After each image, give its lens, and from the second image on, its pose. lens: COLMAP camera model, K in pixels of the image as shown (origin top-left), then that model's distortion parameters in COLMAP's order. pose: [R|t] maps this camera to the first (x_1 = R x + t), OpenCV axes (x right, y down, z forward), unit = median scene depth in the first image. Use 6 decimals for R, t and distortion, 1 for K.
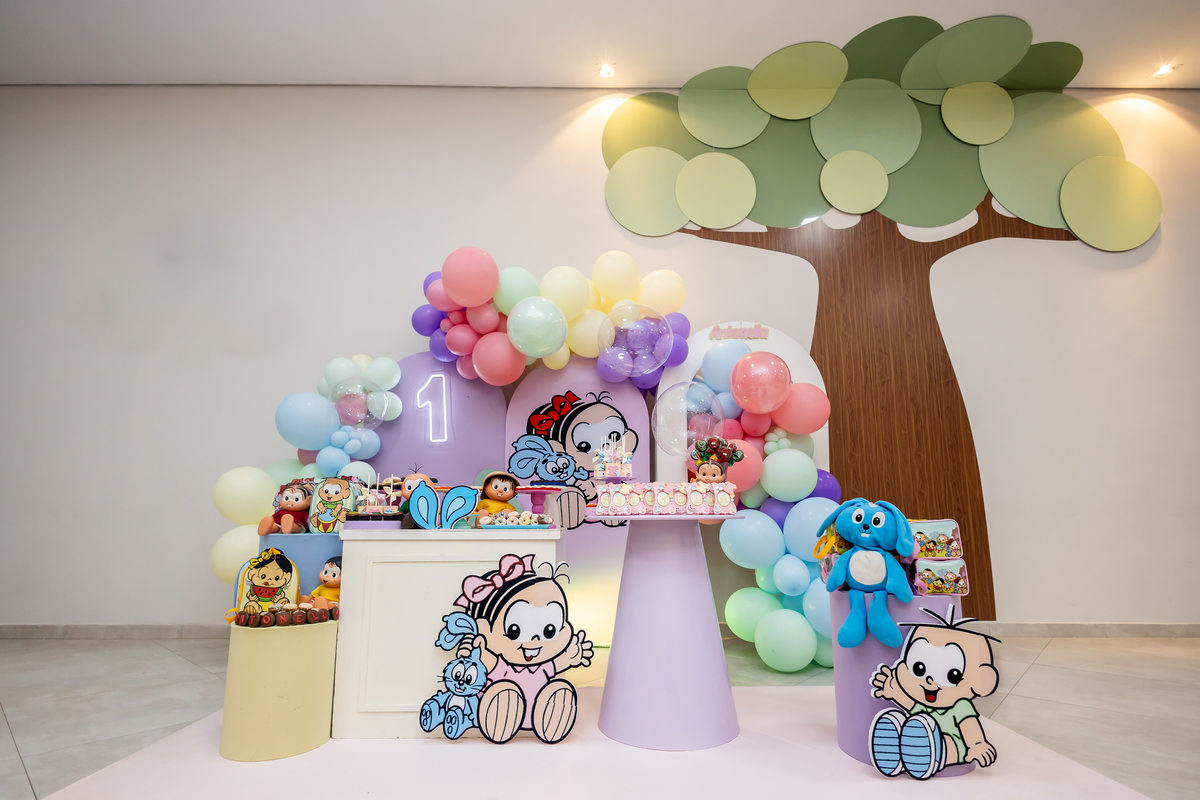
lens RADIAL K [[569.9, 0, 598.9], [0, 569.9, 439.7], [0, 0, 1]] dist [0.009471, -0.000213]
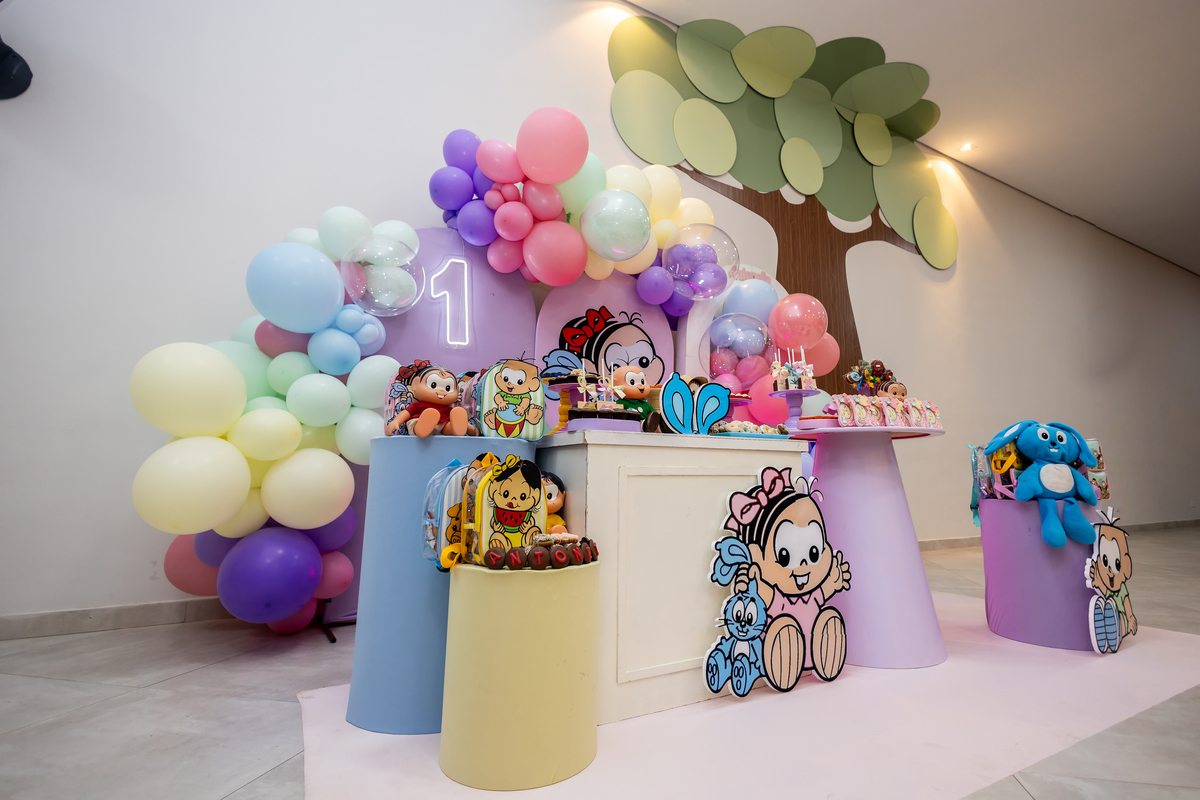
lens RADIAL K [[552.3, 0, 600.0], [0, 552.3, 400.0], [0, 0, 1]] dist [0.011099, -0.000121]
pose [[0.875284, 0.073122, 0.478049, -0.815308], [-0.070442, 0.997238, -0.023560, 0.145234], [-0.478451, -0.013053, 0.878017, 0.420280]]
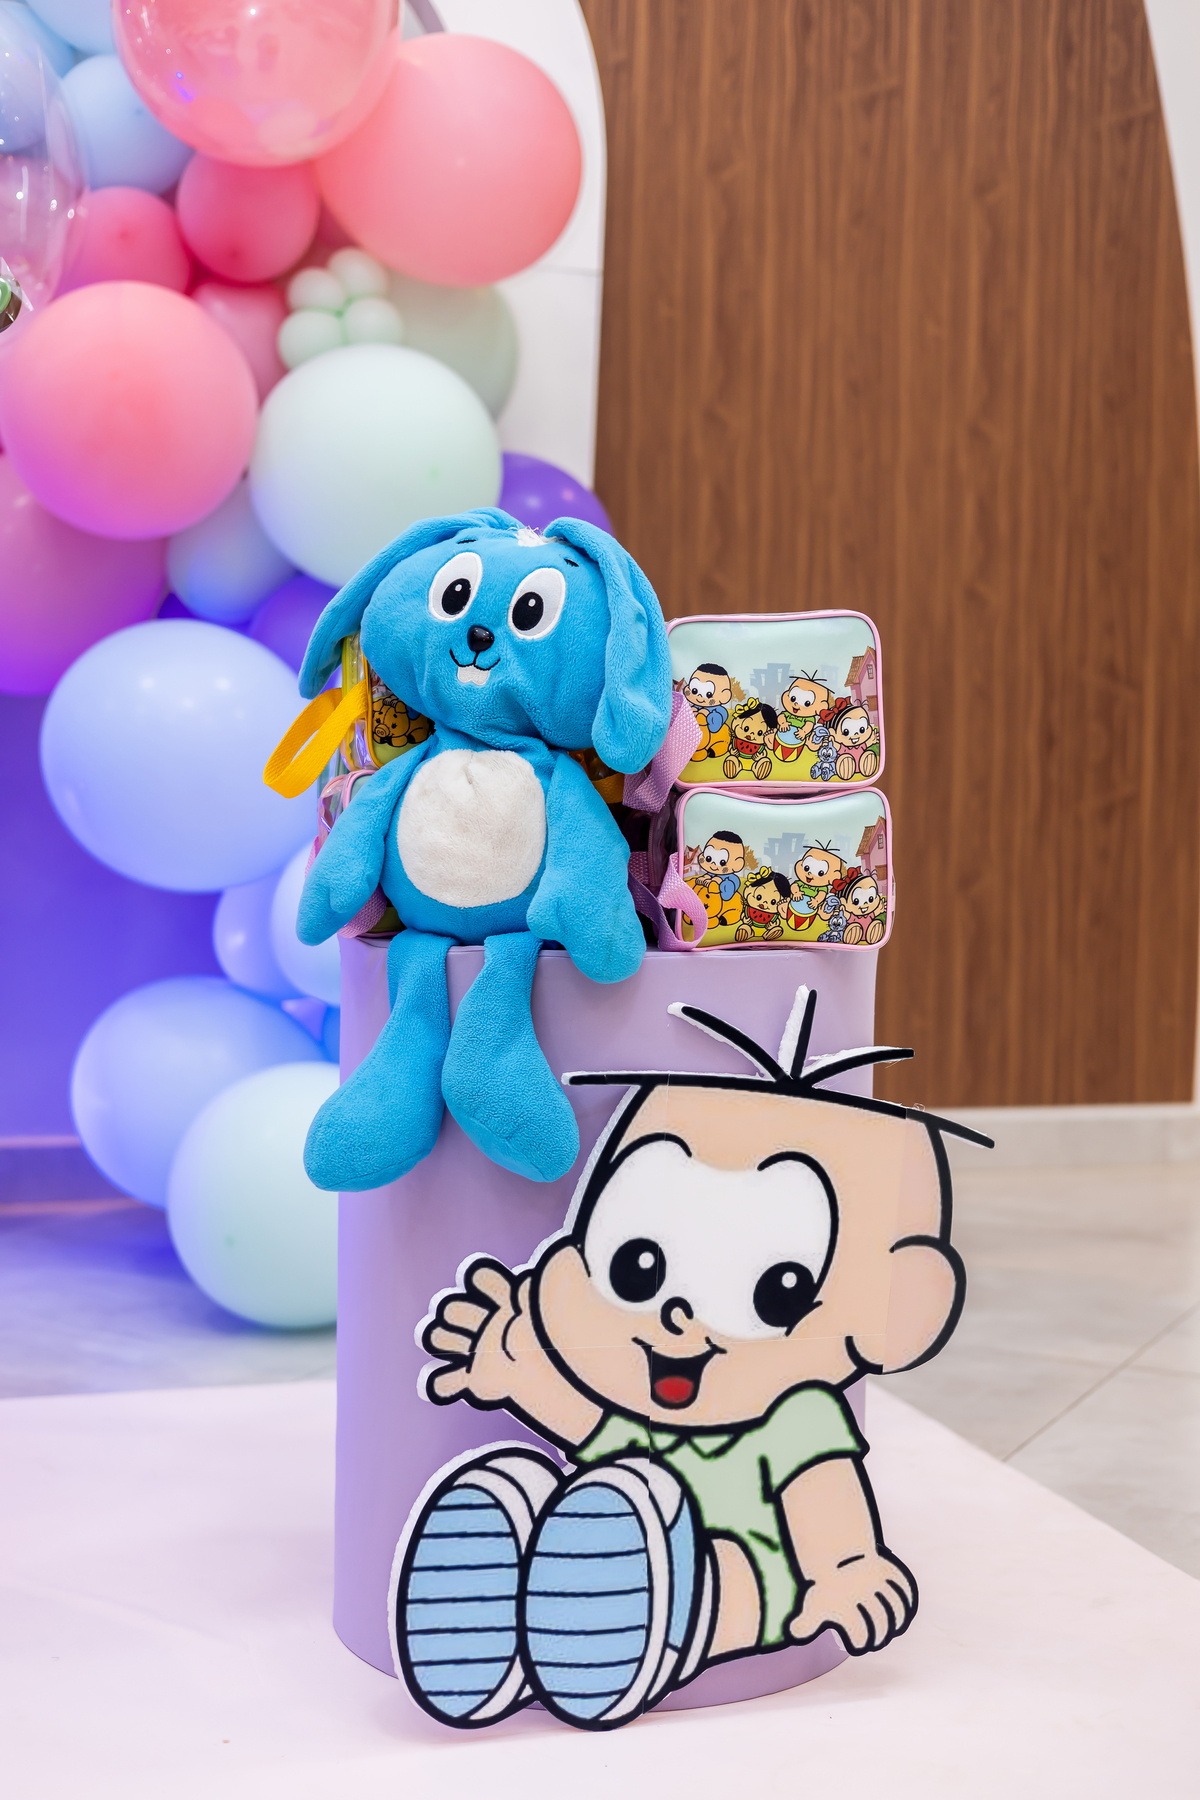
lens RADIAL K [[2420.8, 0, 541.4], [0, 2420.8, 899.2], [0, 0, 1]] dist [0.006004, 0.002755]
pose [[0.965315, 0.002236, 0.261079, 0.239999], [-0.052488, 0.981210, 0.185666, 0.075259], [-0.255758, -0.192930, 0.947294, 0.128051]]
